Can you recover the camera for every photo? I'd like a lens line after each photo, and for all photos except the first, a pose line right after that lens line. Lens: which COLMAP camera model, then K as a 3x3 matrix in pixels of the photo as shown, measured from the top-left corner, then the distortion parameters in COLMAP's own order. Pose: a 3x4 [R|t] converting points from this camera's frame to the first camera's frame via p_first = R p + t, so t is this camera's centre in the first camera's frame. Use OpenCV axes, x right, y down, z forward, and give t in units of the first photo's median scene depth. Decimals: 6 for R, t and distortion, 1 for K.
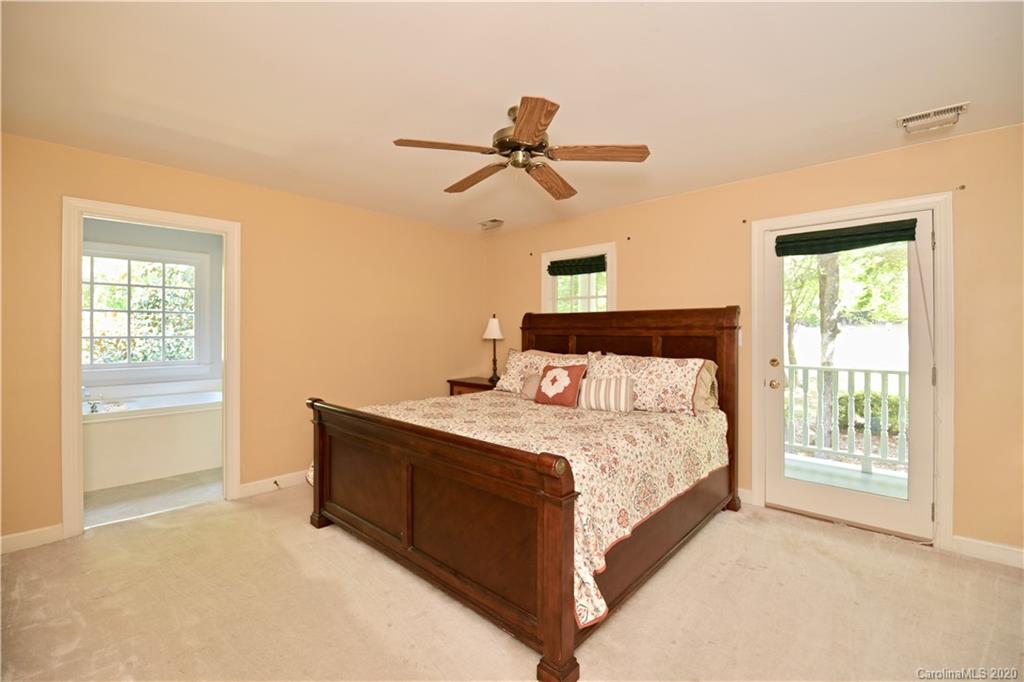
lens RADIAL K [[444.4, 0, 525.2], [0, 444.4, 333.5], [0, 0, 1]] dist [-0.001893, -0.000216]
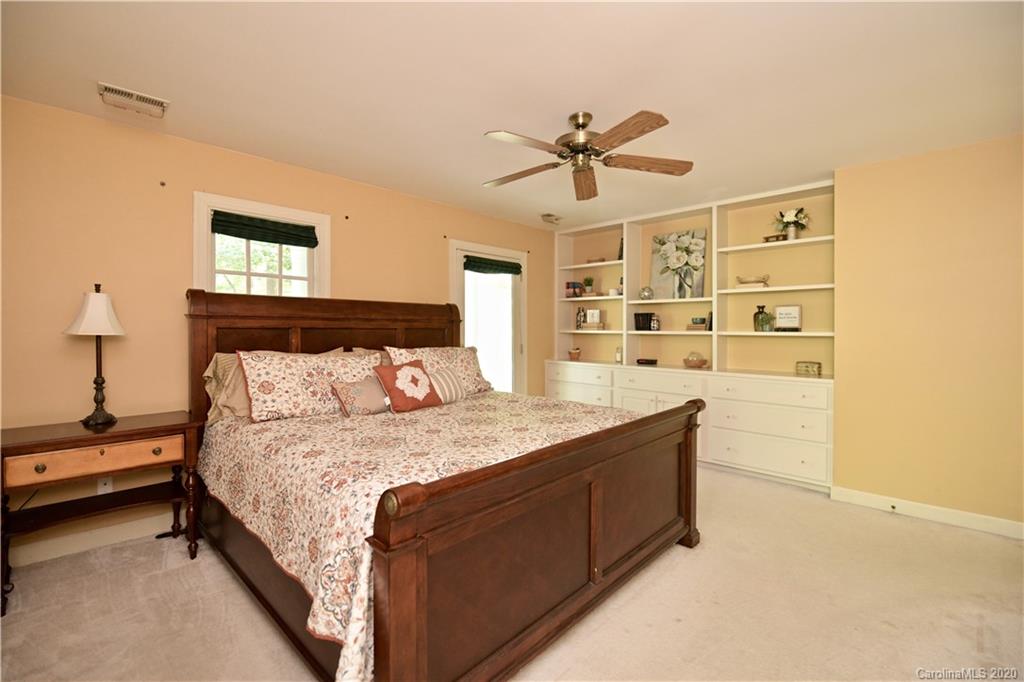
lens RADIAL K [[444.4, 0, 536.9], [0, 444.4, 333.2], [0, 0, 1]] dist [-0.001893, -0.000216]
pose [[-0.009200, -0.023550, 0.999680, -0.614997], [-0.010616, 0.999669, 0.023452, -0.008374], [-0.999901, -0.010397, -0.009447, 0.592228]]
